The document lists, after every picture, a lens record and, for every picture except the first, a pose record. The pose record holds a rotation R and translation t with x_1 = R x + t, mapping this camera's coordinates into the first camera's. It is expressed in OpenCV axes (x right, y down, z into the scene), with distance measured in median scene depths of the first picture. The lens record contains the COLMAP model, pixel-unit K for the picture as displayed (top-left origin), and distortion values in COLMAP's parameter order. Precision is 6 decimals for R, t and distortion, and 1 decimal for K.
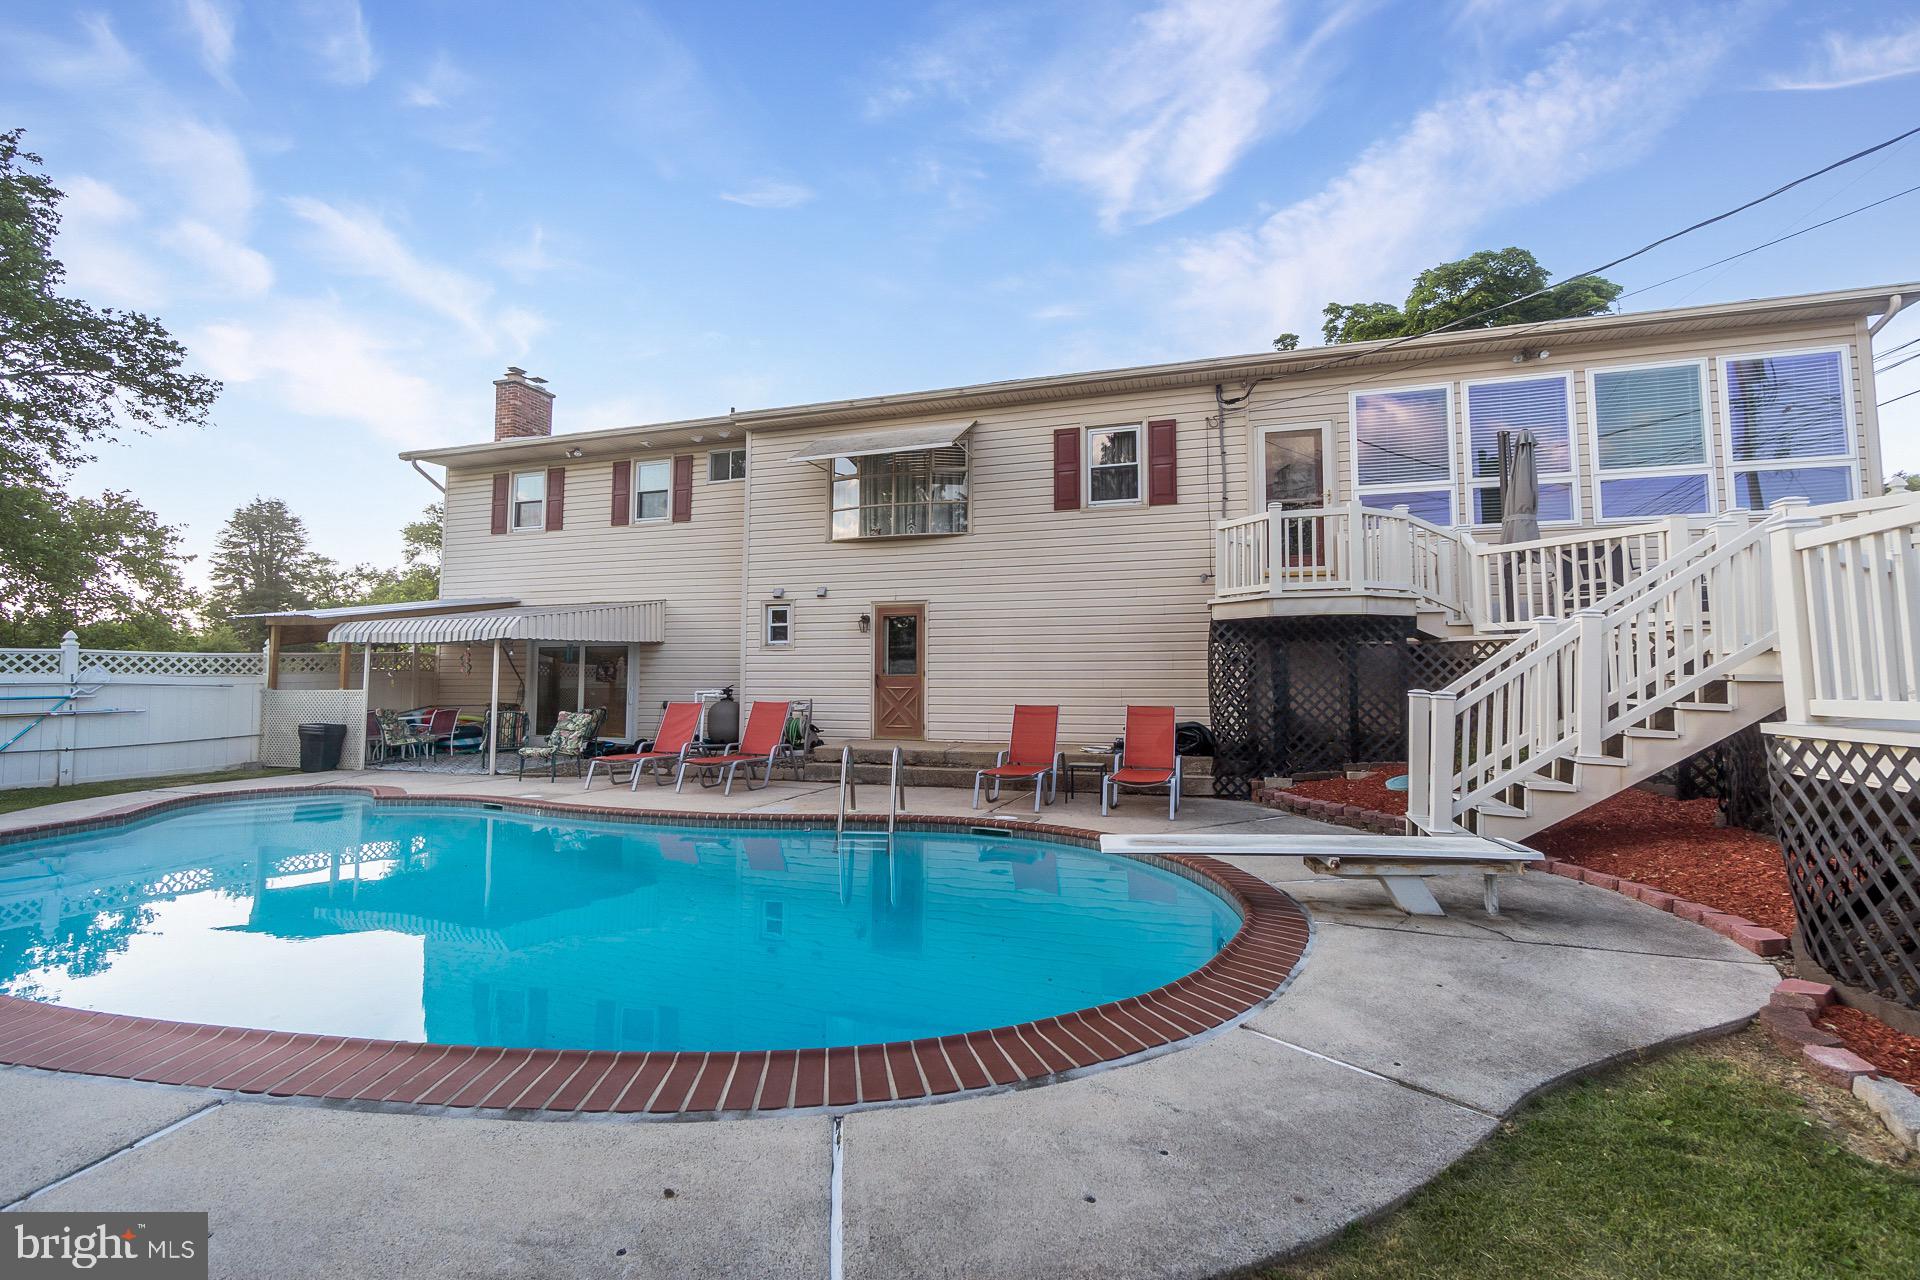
lens RADIAL K [[823.6, 0, 965.6], [0, 823.6, 628.9], [0, 0, 1]] dist [-0.003589, 0.000732]
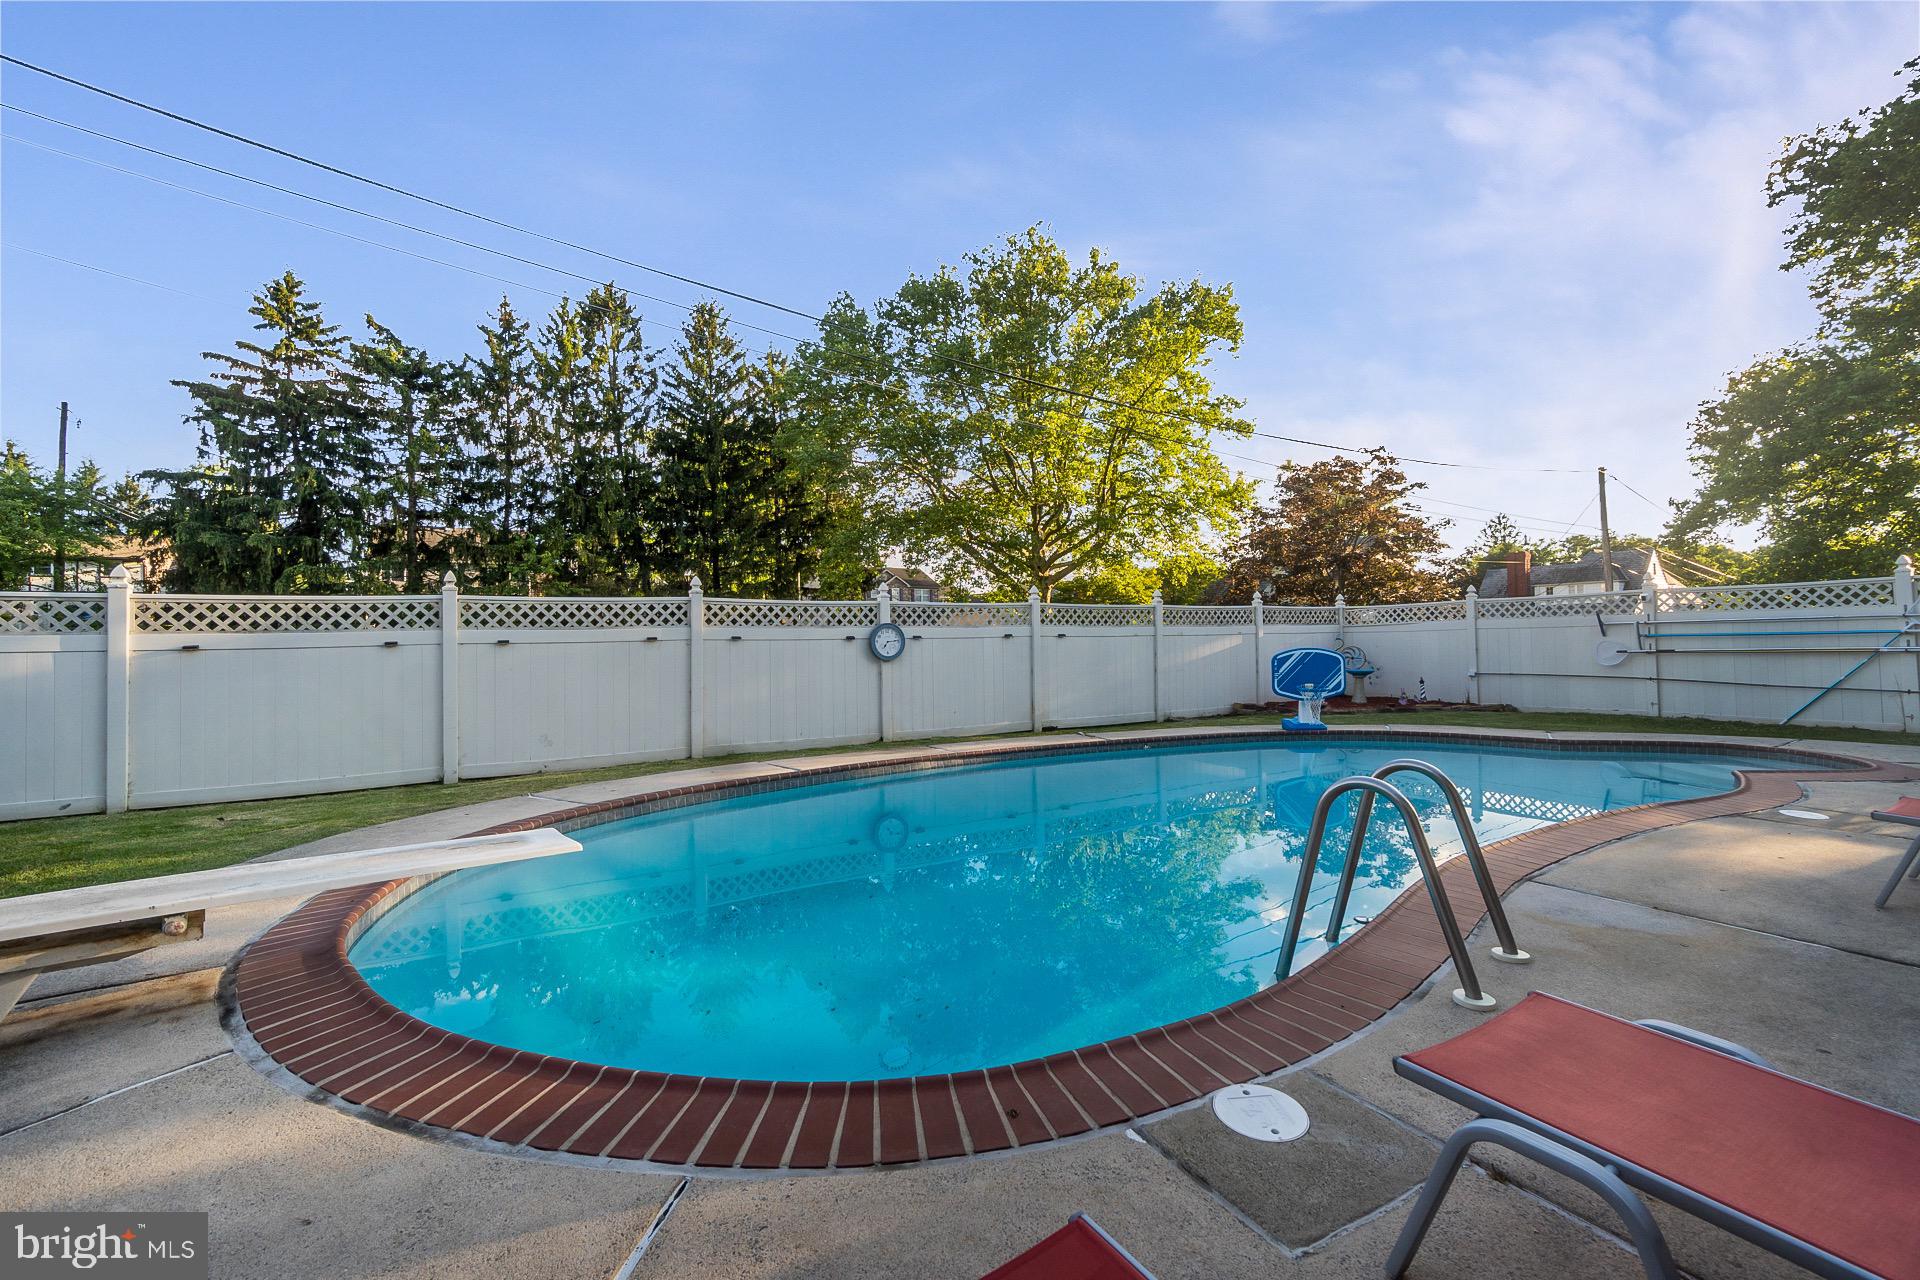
lens RADIAL K [[823.6, 0, 965.6], [0, 823.6, 628.9], [0, 0, 1]] dist [-0.003589, 0.000732]
pose [[-0.660946, -0.002662, -0.750429, 0.260585], [0.062035, 0.996377, -0.058172, 0.086792], [0.747865, -0.085001, -0.658386, 1.026215]]
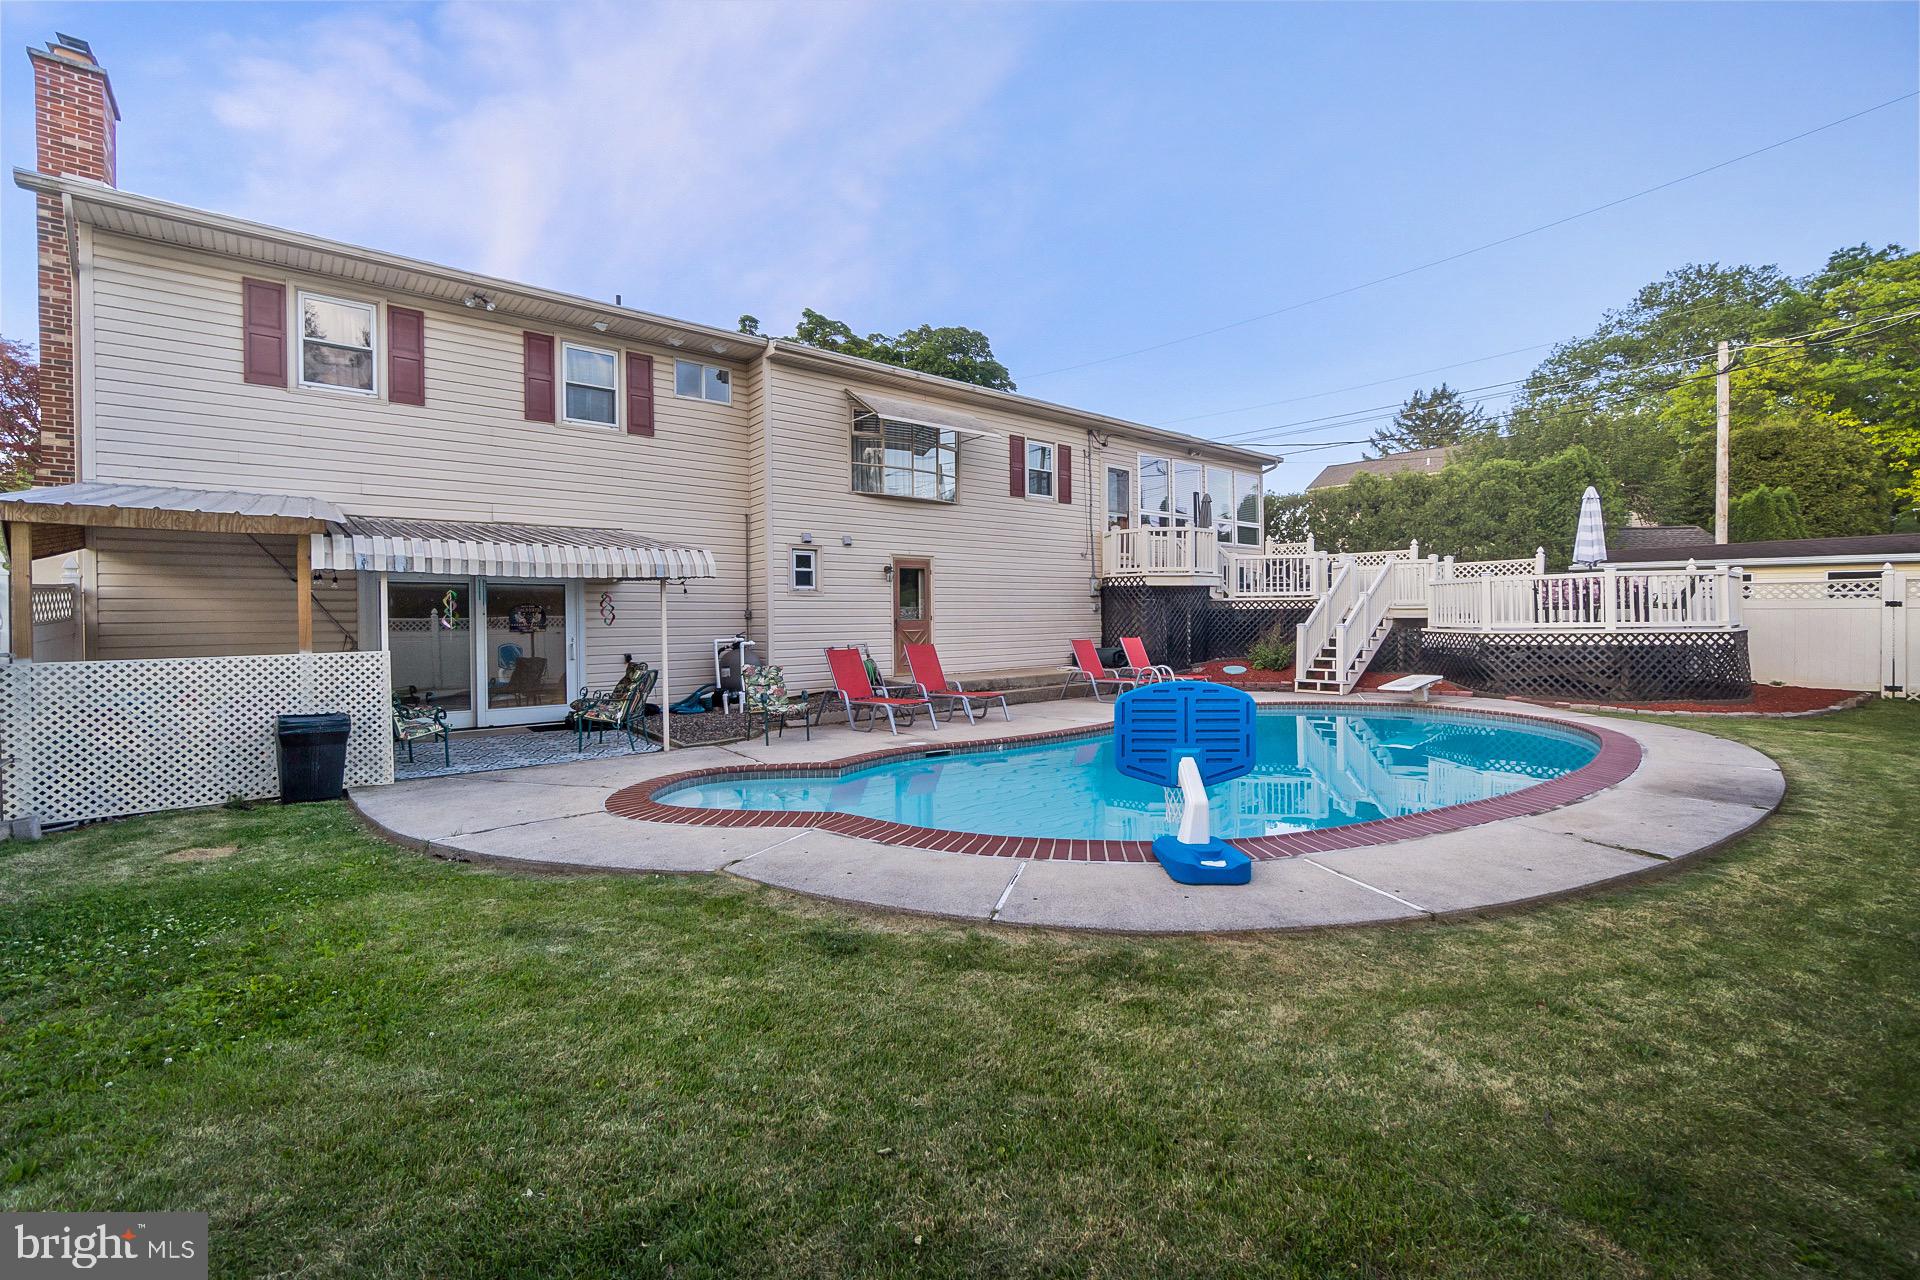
lens RADIAL K [[823.6, 0, 965.6], [0, 823.6, 628.9], [0, 0, 1]] dist [-0.003589, 0.000732]
pose [[0.525567, -0.015691, 0.850608, -1.419334], [-0.041947, 0.998136, 0.044329, 0.020095], [-0.849718, -0.058978, 0.523929, 0.464764]]
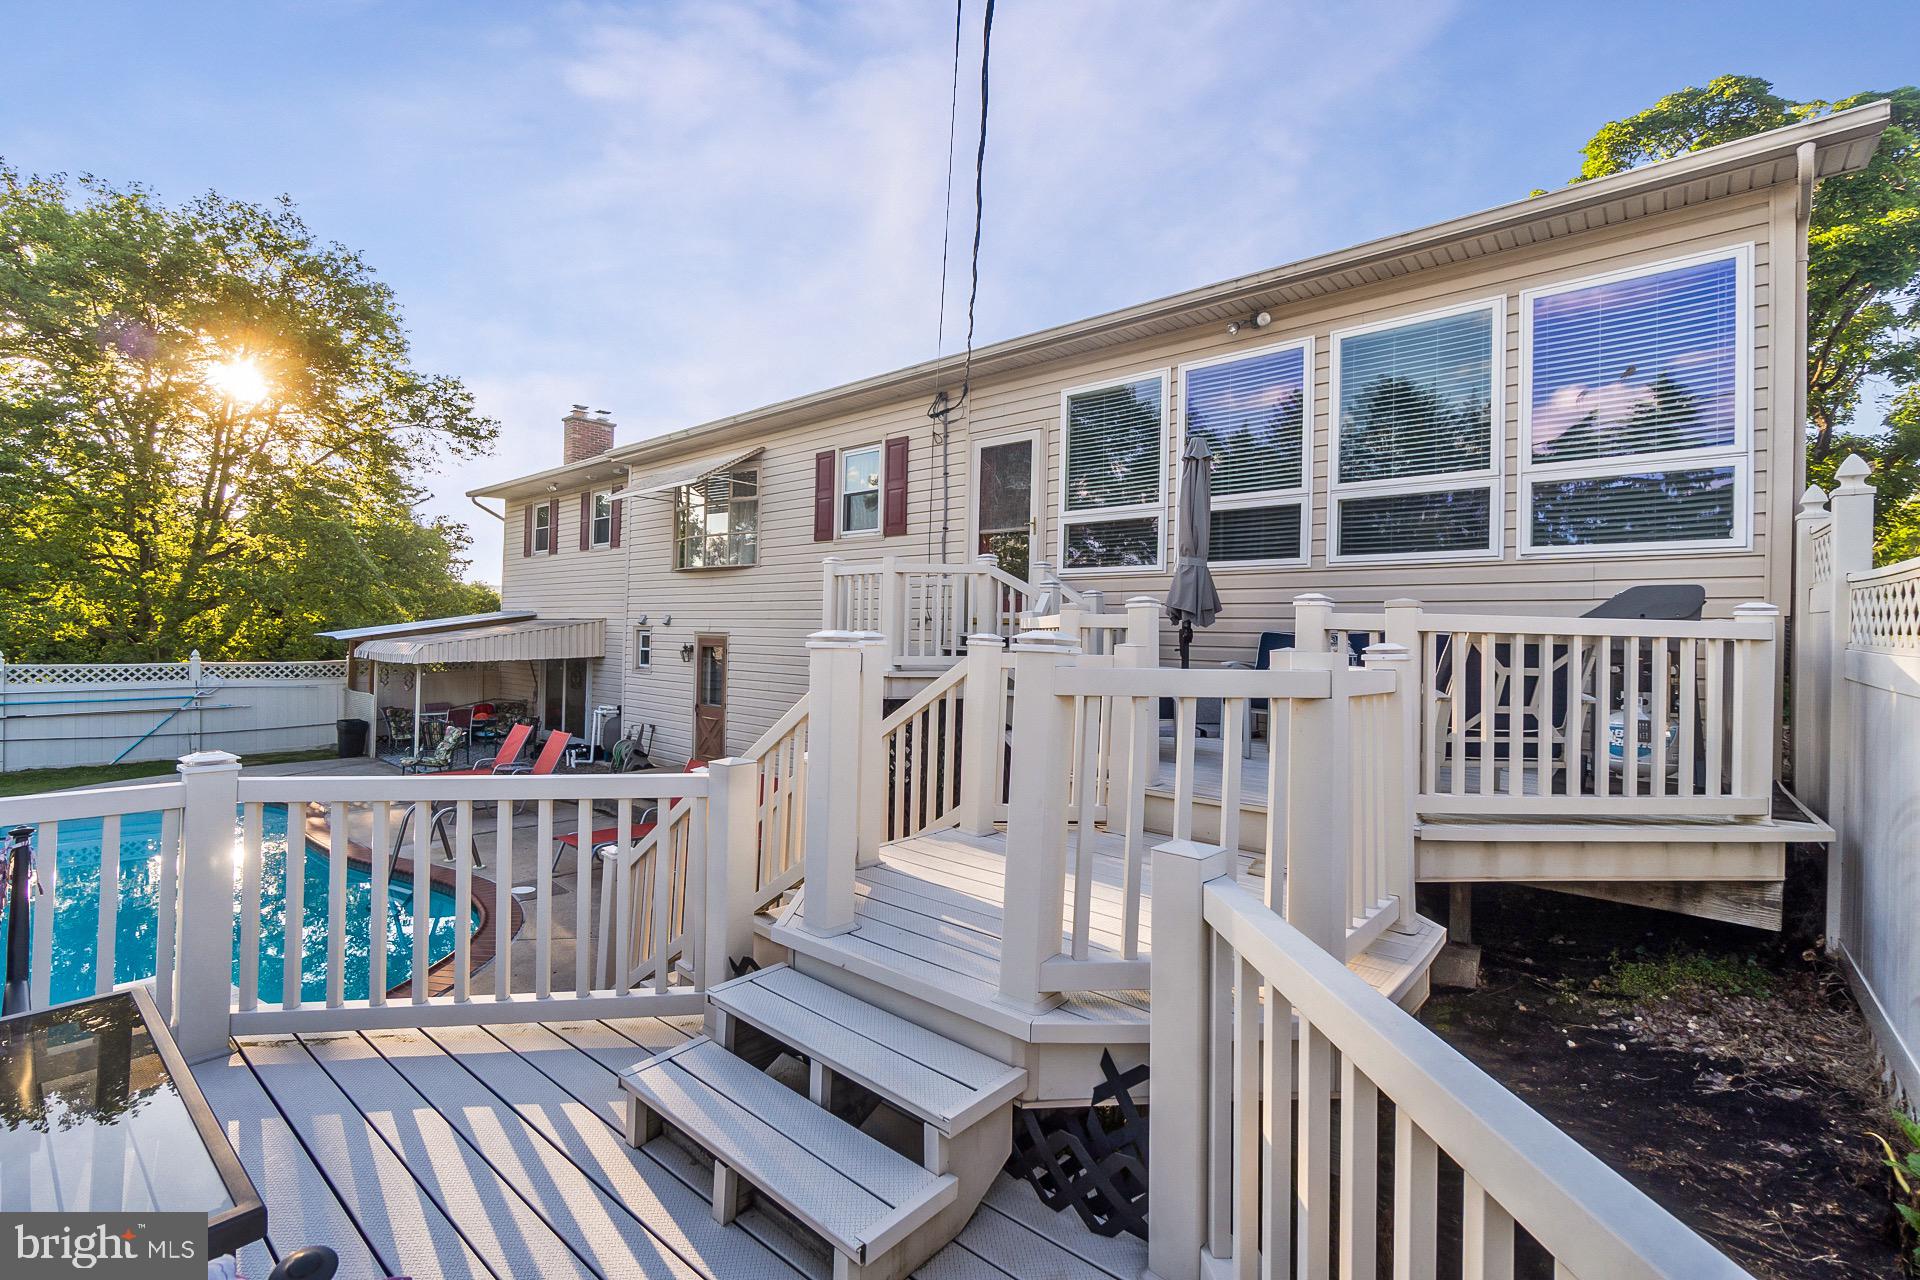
lens RADIAL K [[823.6, 0, 965.6], [0, 823.6, 628.9], [0, 0, 1]] dist [-0.003589, 0.000732]
pose [[0.921222, 0.015265, -0.388738, 0.831288], [0.004574, 0.998736, 0.050058, -0.121193], [0.389011, -0.047893, 0.919988, 0.276513]]
